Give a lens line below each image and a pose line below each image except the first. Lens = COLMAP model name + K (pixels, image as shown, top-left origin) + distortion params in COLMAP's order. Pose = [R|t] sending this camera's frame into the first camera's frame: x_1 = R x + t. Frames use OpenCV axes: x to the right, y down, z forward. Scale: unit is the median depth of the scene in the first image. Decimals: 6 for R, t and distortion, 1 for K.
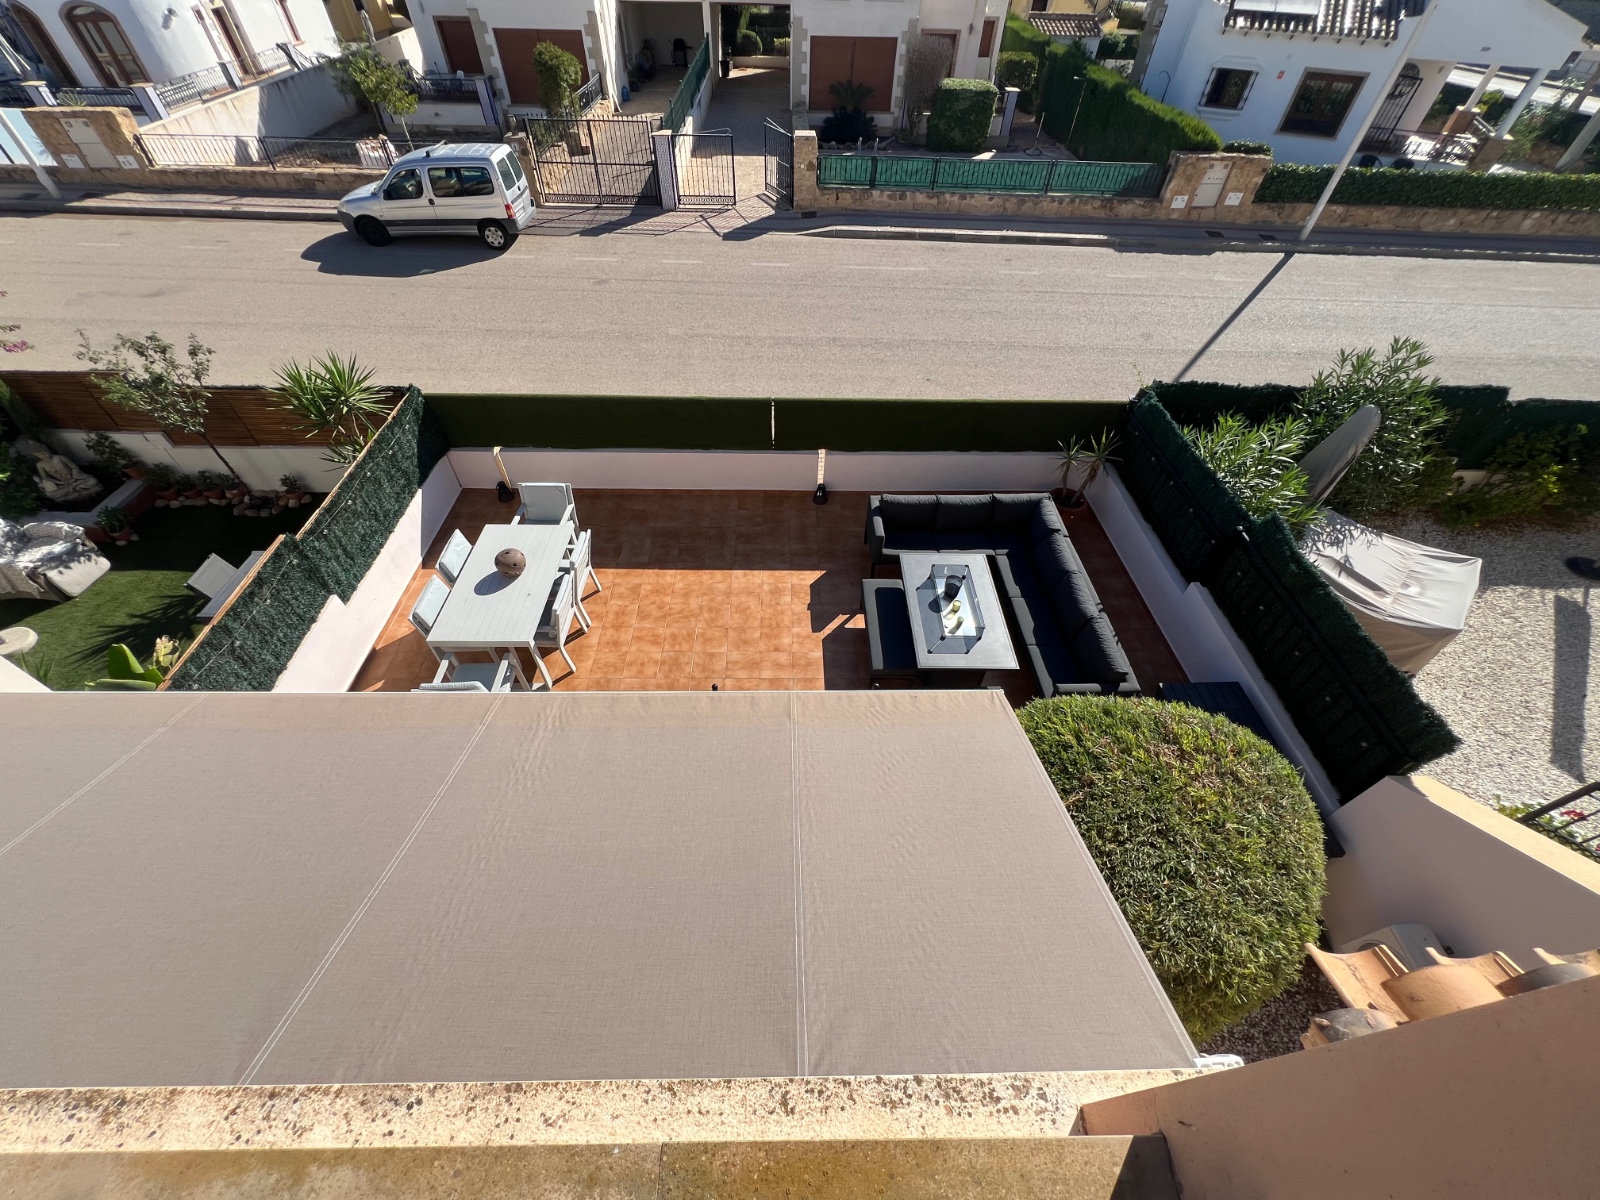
lens RADIAL K [[641.0, 0, 796.9], [0, 641.0, 600.6], [0, 0, 1]] dist [-0.004787, 0.001346]
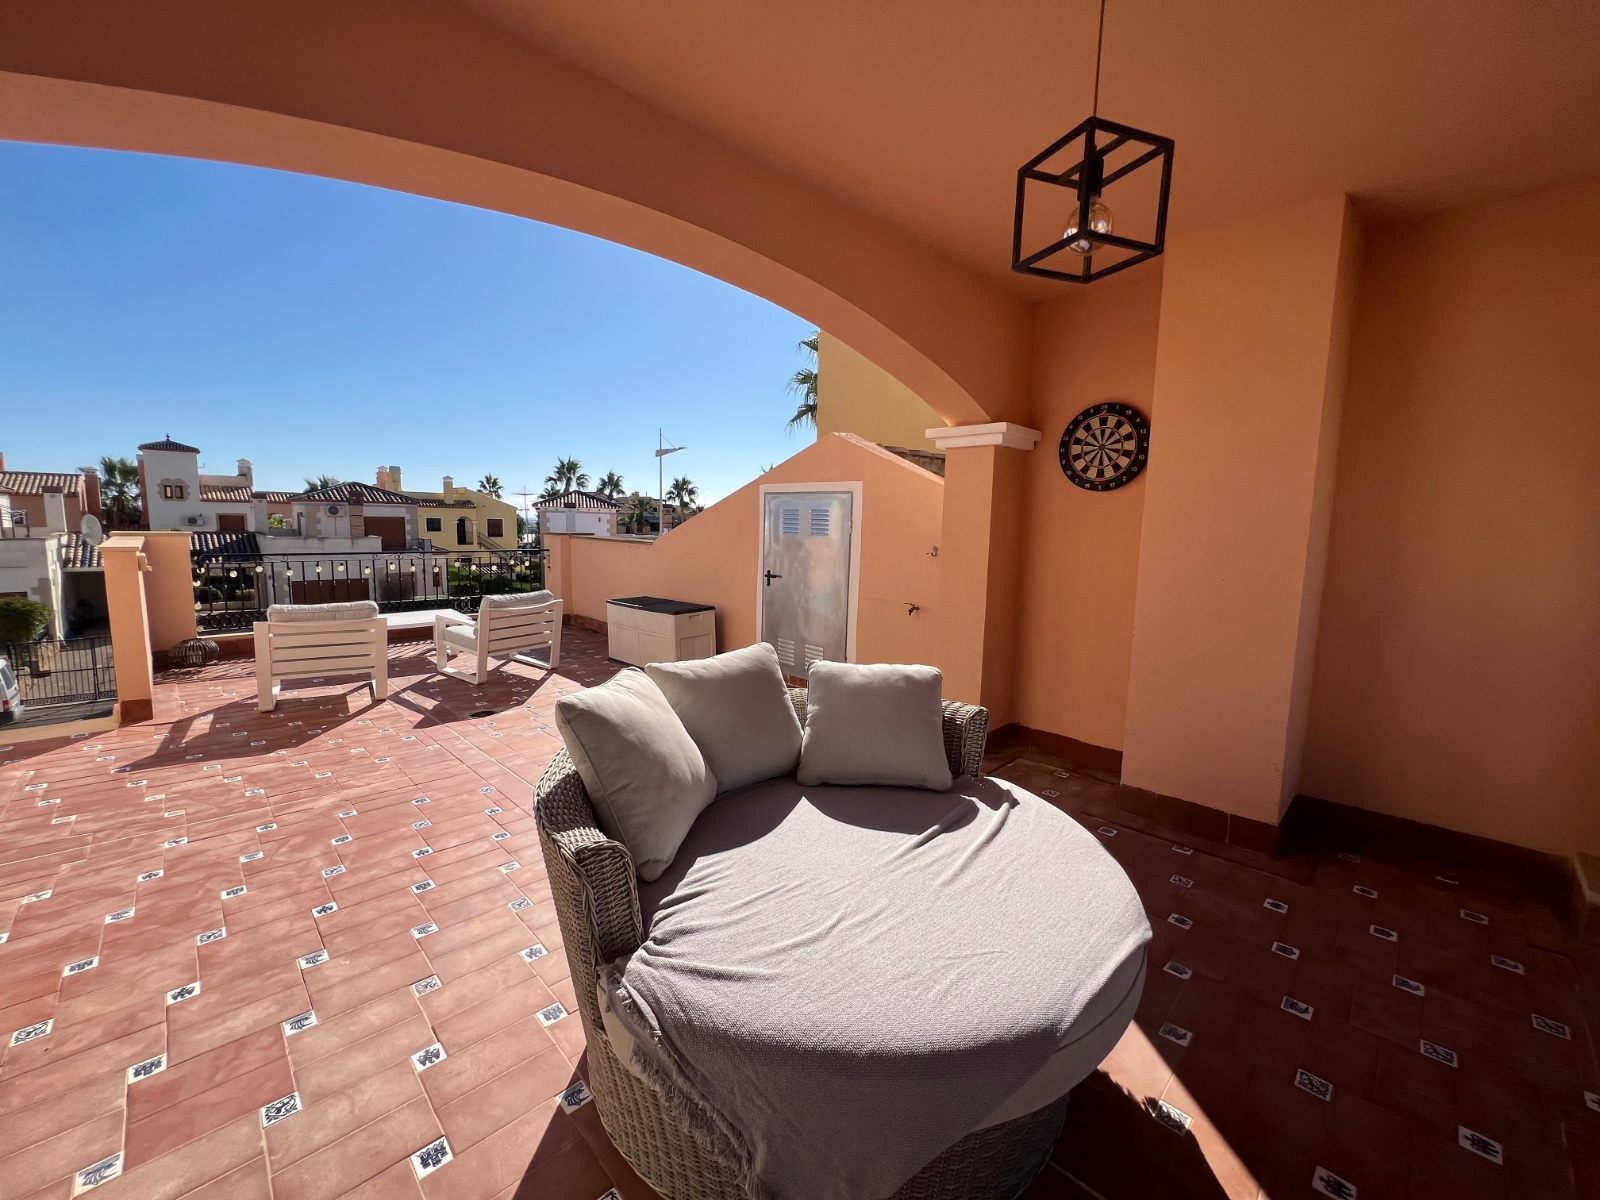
lens RADIAL K [[641.0, 0, 801.7], [0, 641.0, 597.2], [0, 0, 1]] dist [-0.004787, 0.001346]
pose [[0.723030, -0.085642, 0.685488, -0.349634], [0.506465, 0.740547, -0.441682, 0.751067], [-0.469809, 0.666525, 0.578813, -0.700131]]
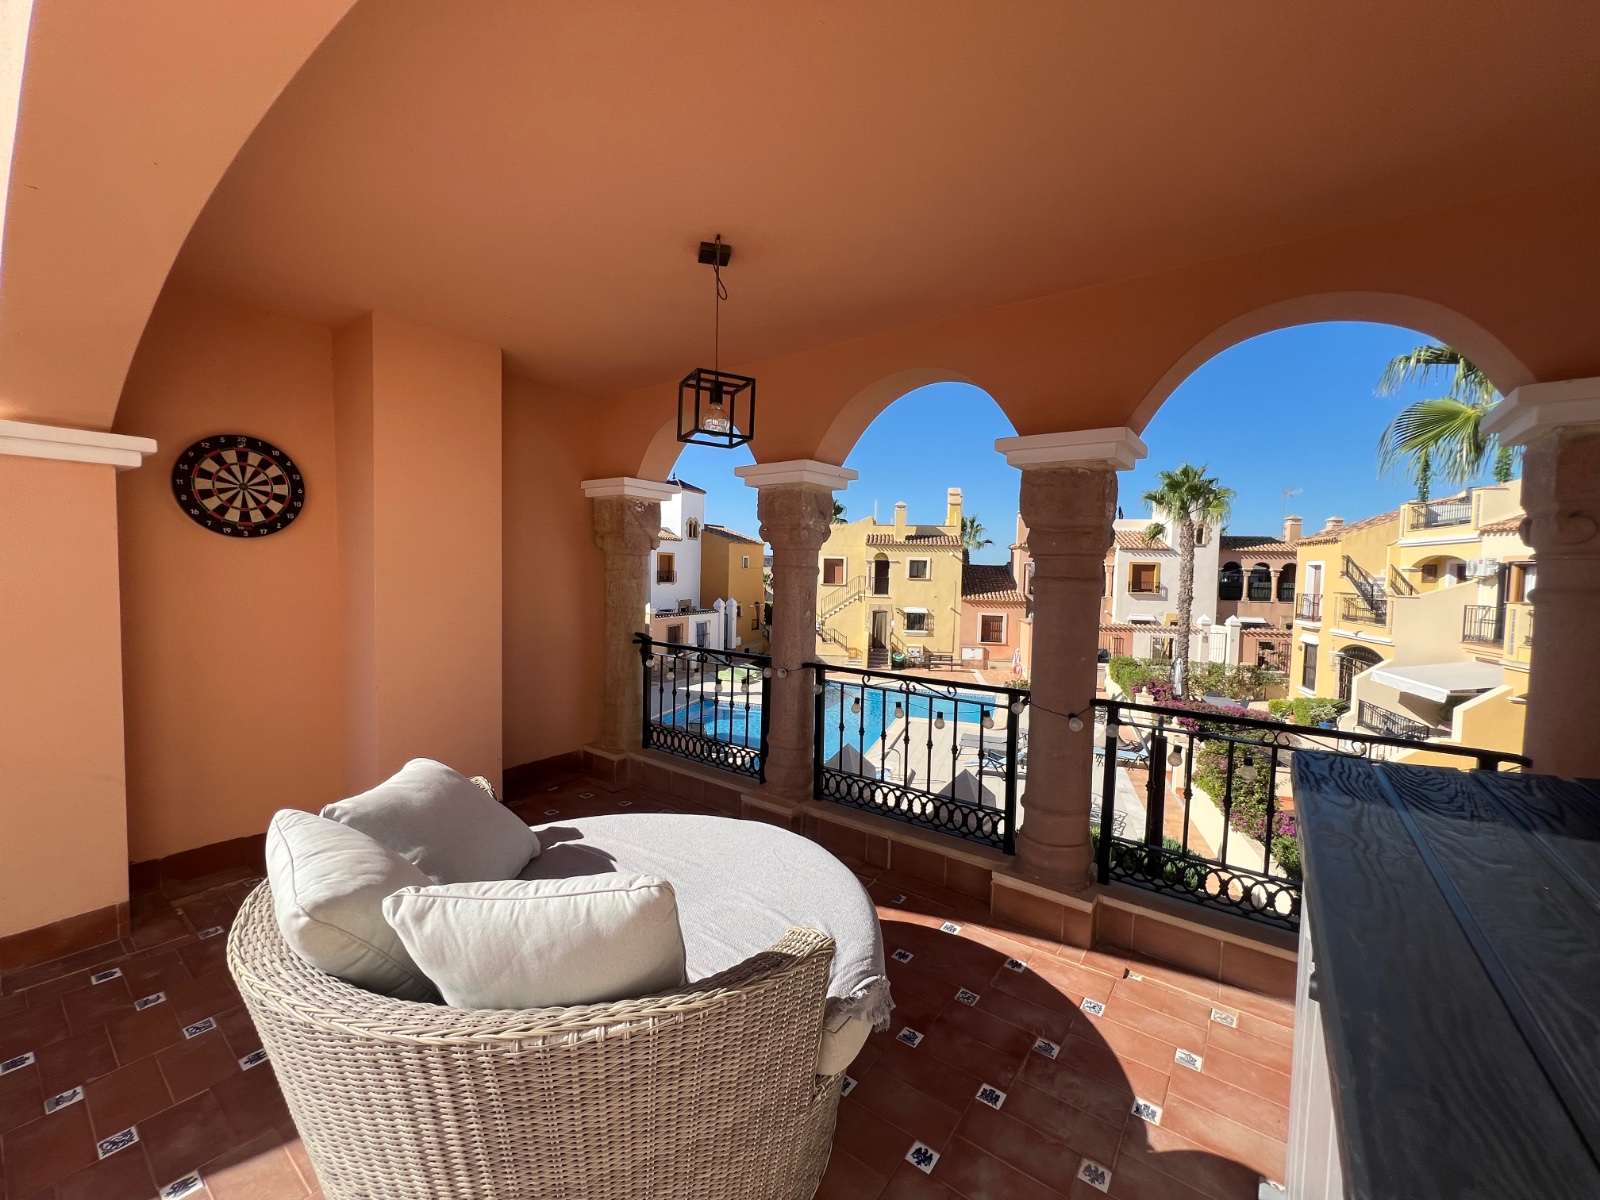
lens RADIAL K [[641.0, 0, 798.8], [0, 641.0, 598.3], [0, 0, 1]] dist [-0.004787, 0.001346]
pose [[-0.787724, -0.066846, 0.612391, -0.378606], [0.430469, 0.651383, 0.624817, 0.541586], [-0.440668, 0.755799, -0.484335, -0.530101]]
